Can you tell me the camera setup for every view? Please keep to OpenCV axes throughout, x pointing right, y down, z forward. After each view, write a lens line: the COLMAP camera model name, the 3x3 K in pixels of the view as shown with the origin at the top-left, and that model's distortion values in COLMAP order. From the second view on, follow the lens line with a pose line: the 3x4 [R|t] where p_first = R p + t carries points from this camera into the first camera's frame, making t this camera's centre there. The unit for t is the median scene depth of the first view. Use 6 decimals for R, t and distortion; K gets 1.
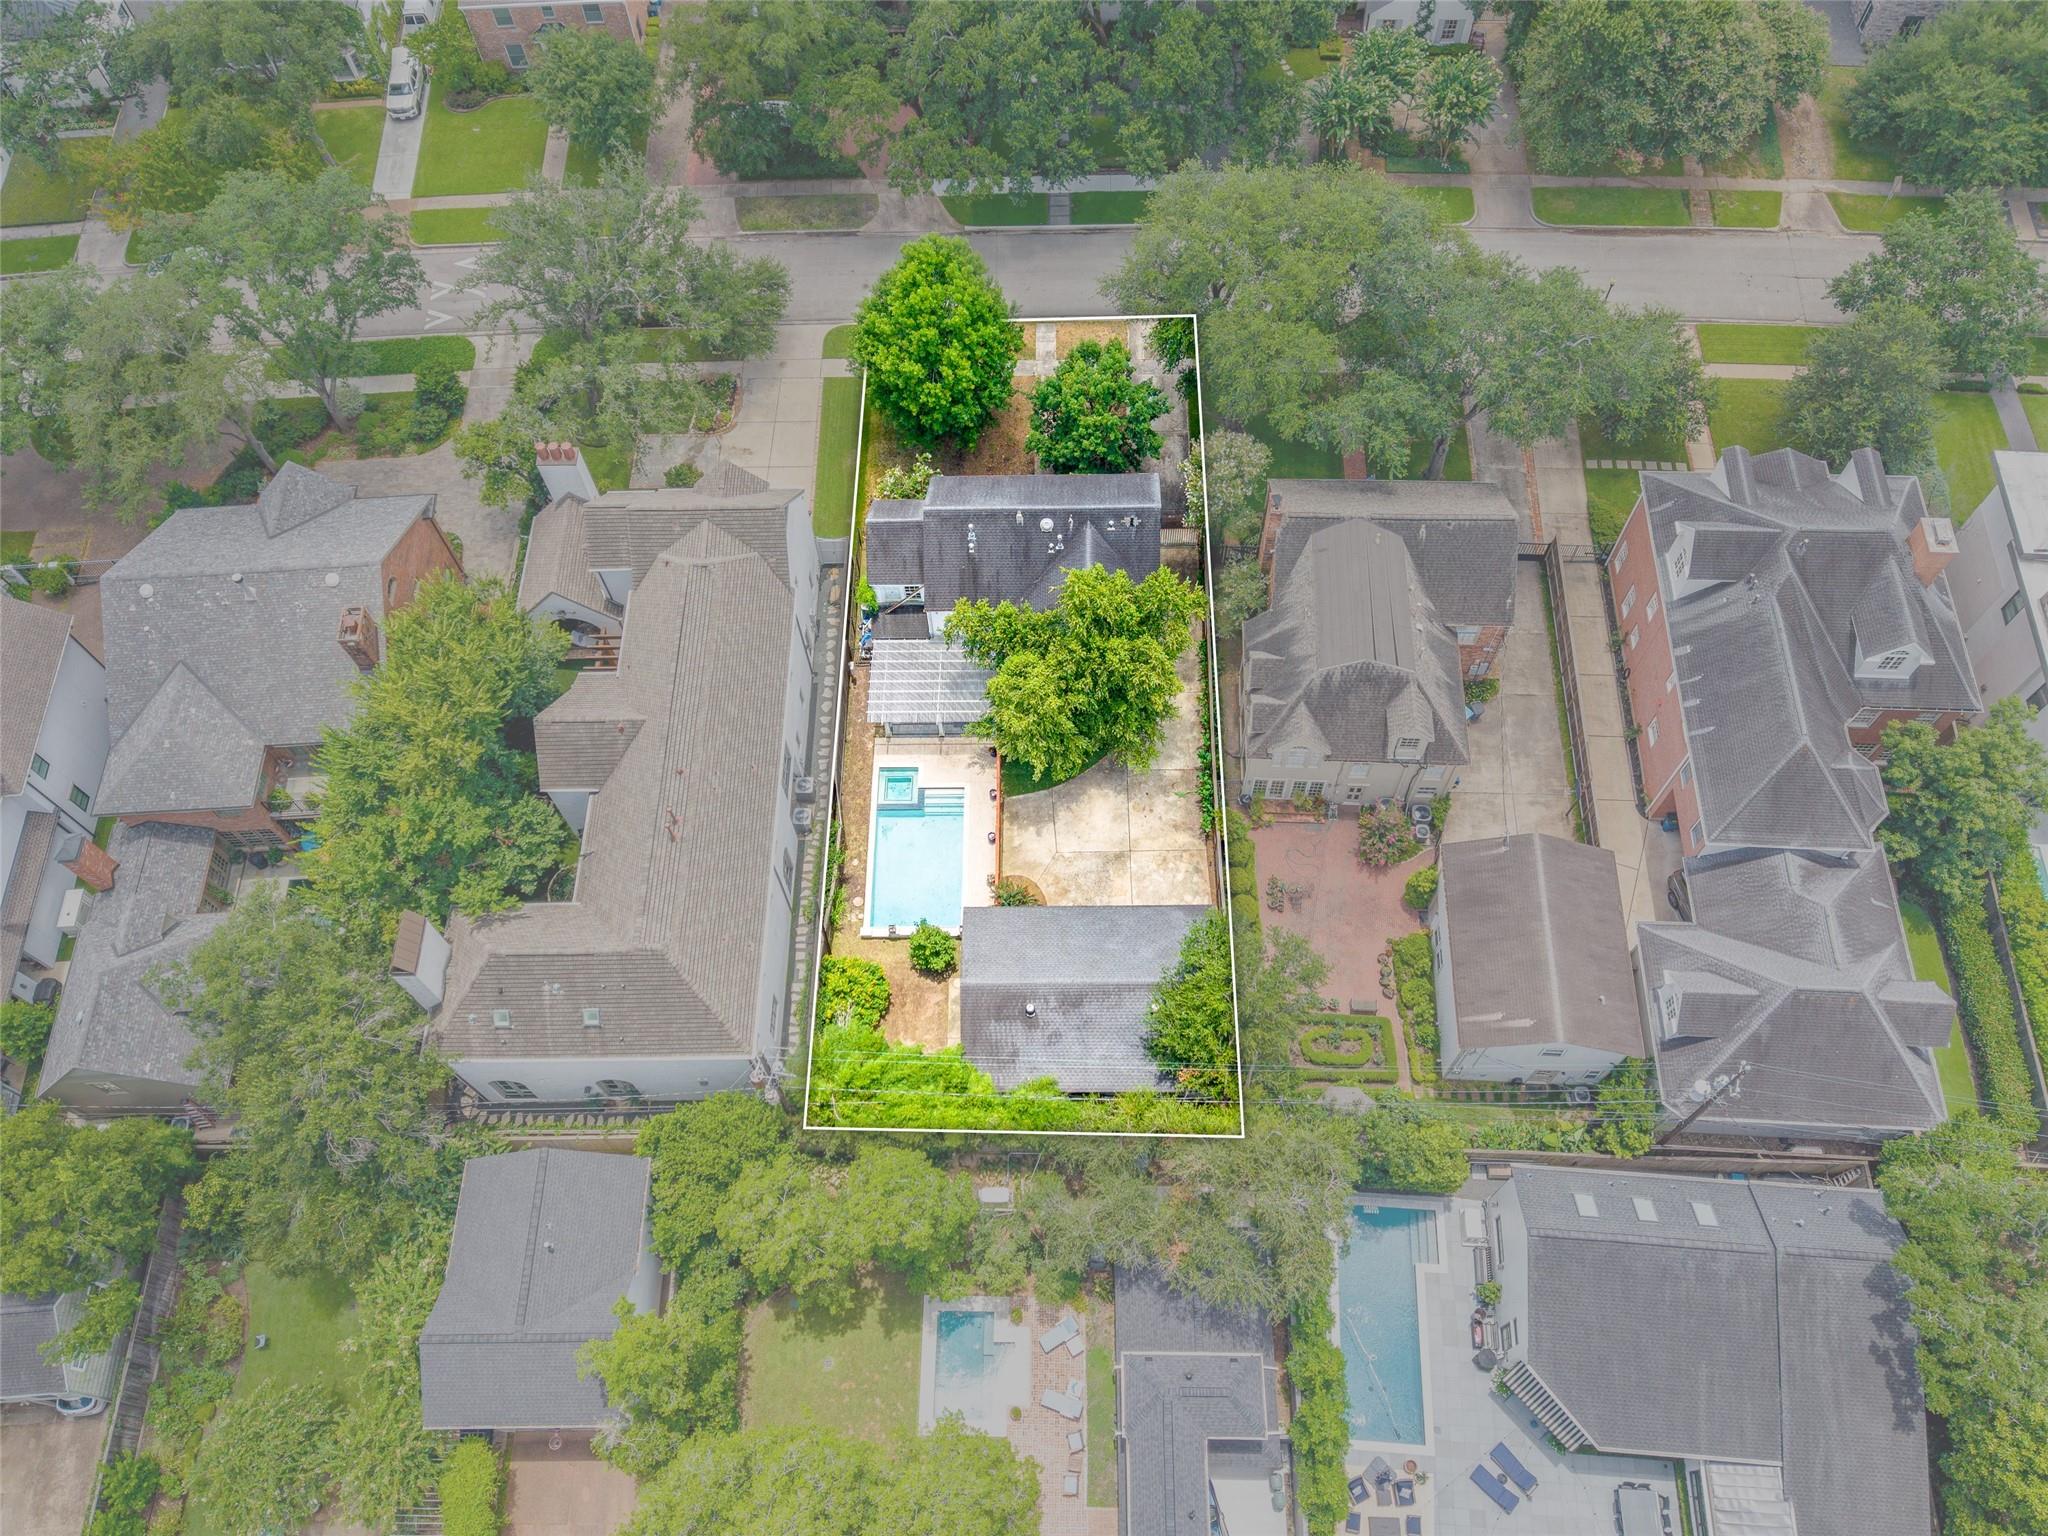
lens RADIAL K [[1451.3, 0, 987.0], [0, 1451.3, 768.3], [0, 0, 1]] dist [-0.001324, -0.004589]
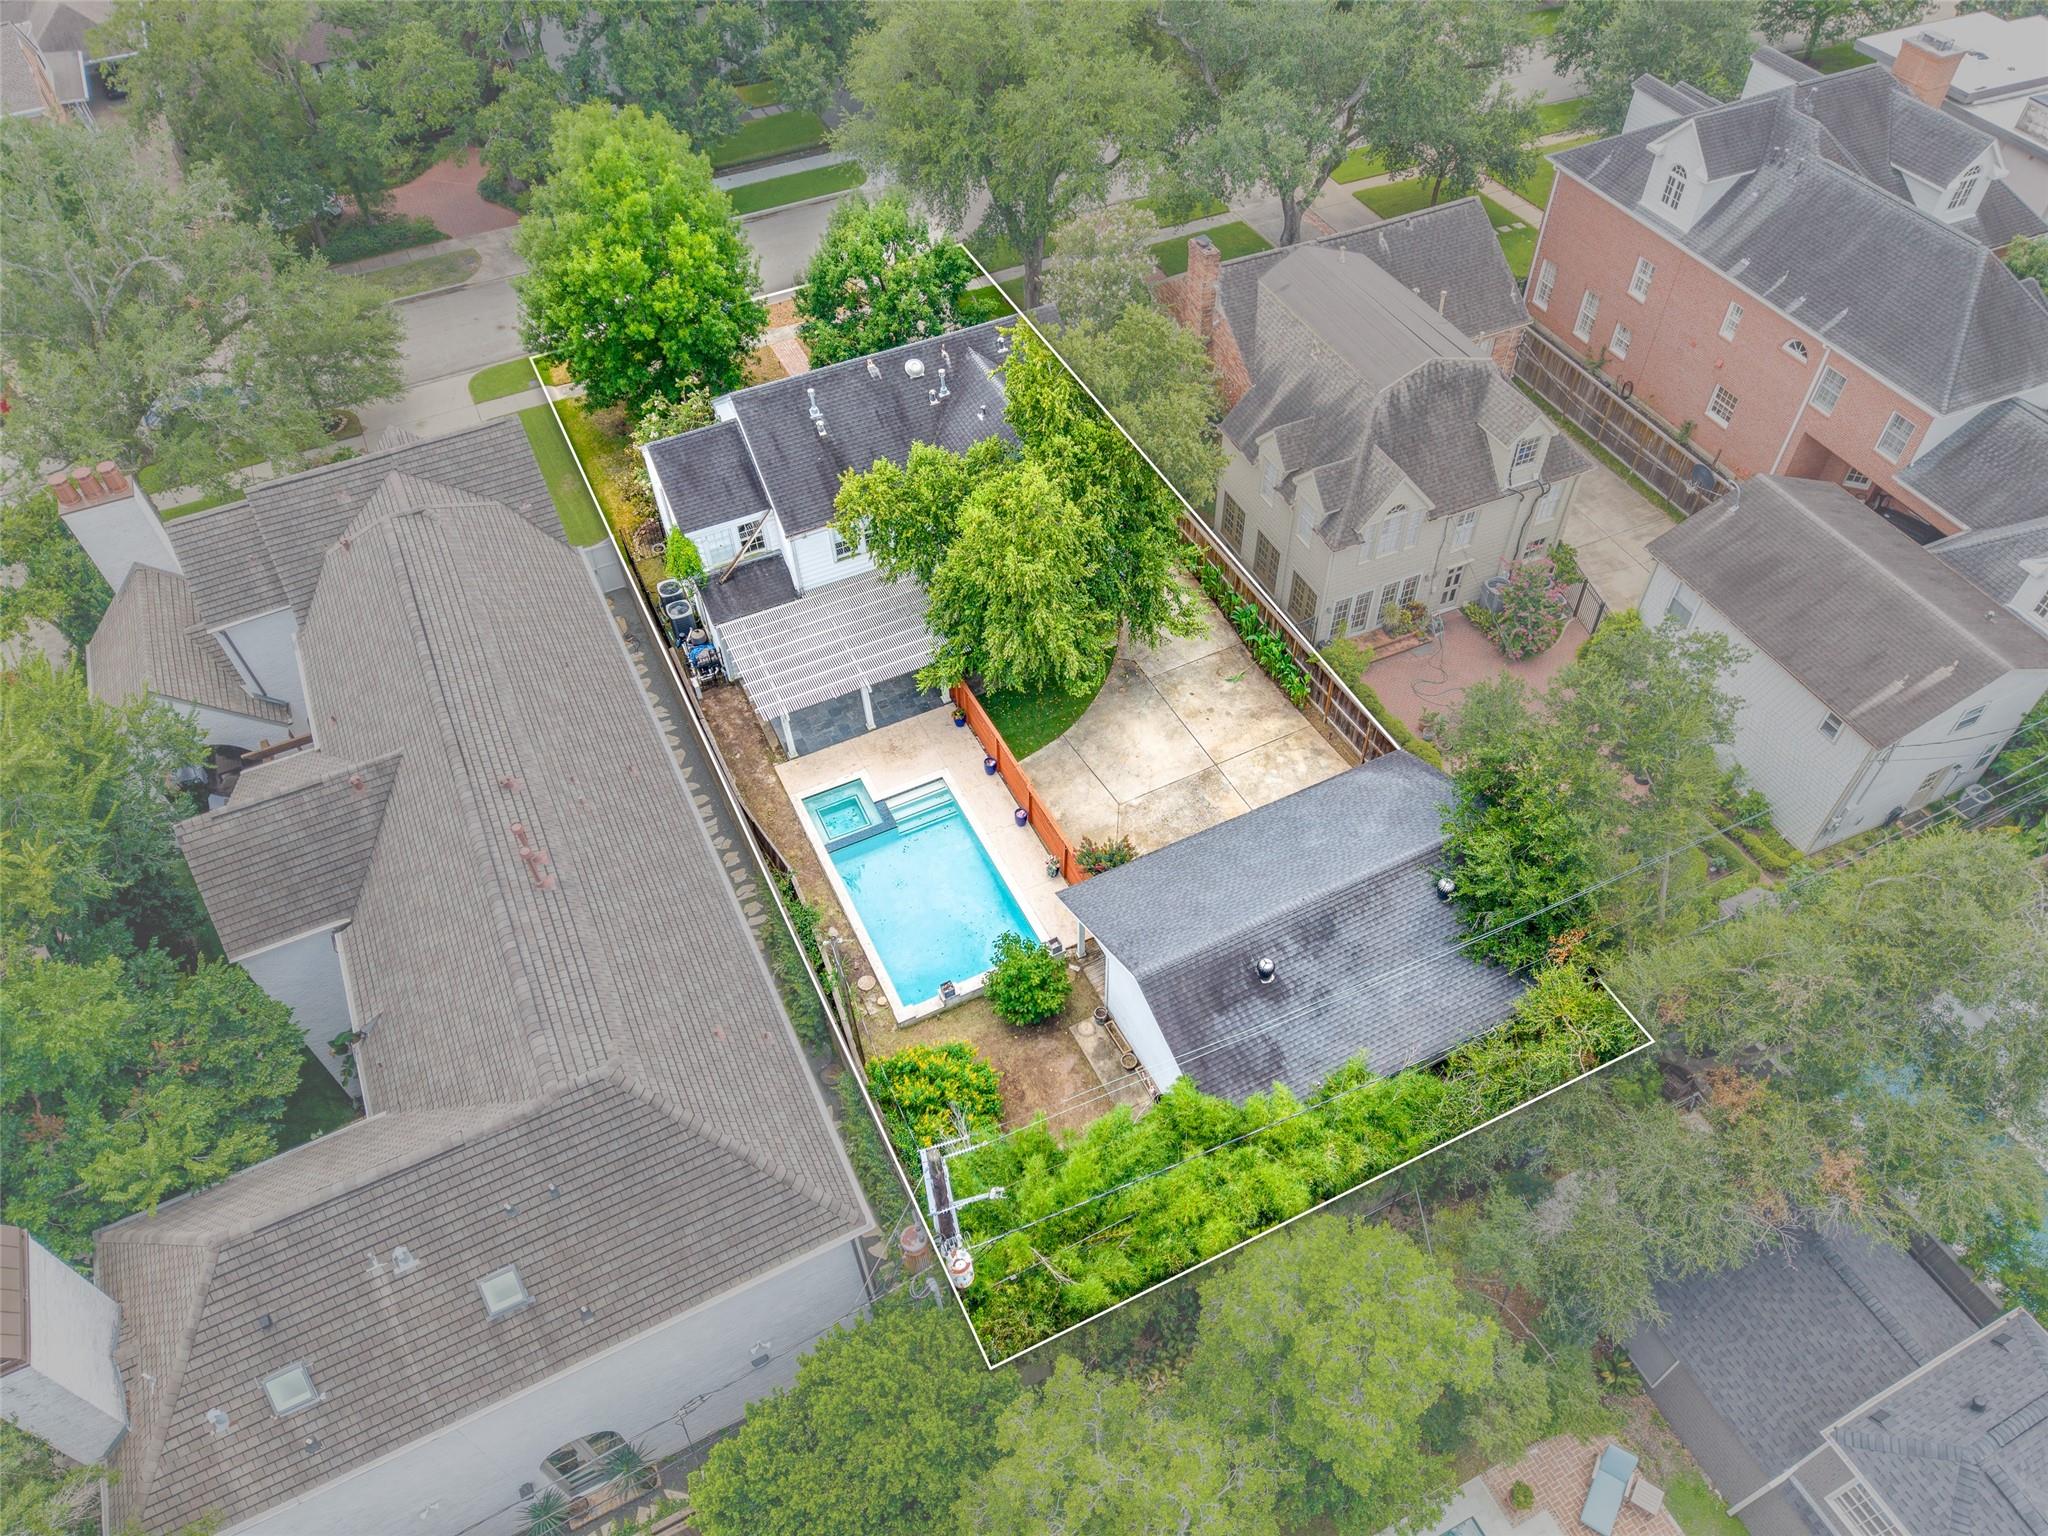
lens RADIAL K [[1316.5, 0, 1019.2], [0, 1316.5, 829.6], [0, 0, 1]] dist [-0.007785, -0.001273]
pose [[0.894080, -0.338253, 0.293610, -0.169241], [0.390523, 0.909706, -0.141167, 0.134860], [-0.219348, 0.240876, 0.945444, 0.463455]]
